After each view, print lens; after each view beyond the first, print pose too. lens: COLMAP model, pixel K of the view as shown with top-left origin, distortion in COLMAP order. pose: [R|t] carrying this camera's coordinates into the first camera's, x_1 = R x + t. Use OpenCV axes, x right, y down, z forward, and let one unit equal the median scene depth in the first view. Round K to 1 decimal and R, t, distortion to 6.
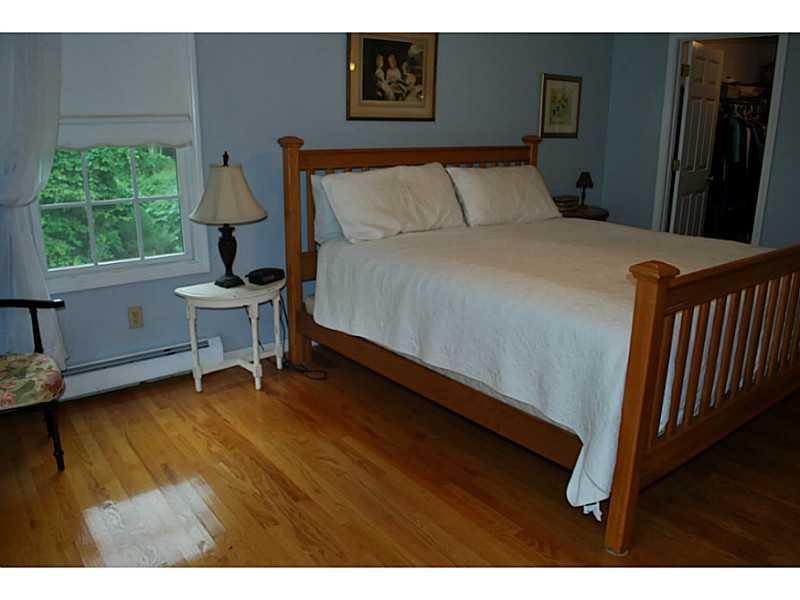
lens RADIAL K [[630.7, 0, 400.0], [0, 630.7, 300.0], [0, 0, 1]] dist [-0.079512, 0.006293]
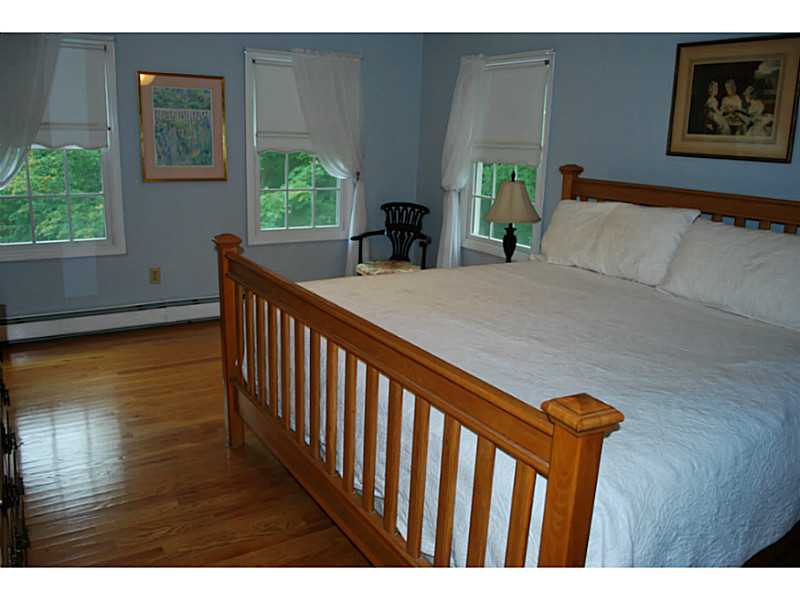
lens RADIAL K [[630.7, 0, 400.0], [0, 630.7, 300.0], [0, 0, 1]] dist [-0.079512, 0.006293]
pose [[-0.086033, 0.238163, -0.967407, 0.862703], [-0.306244, 0.917675, 0.253154, -0.194362], [0.948058, 0.318042, -0.006015, 0.675711]]
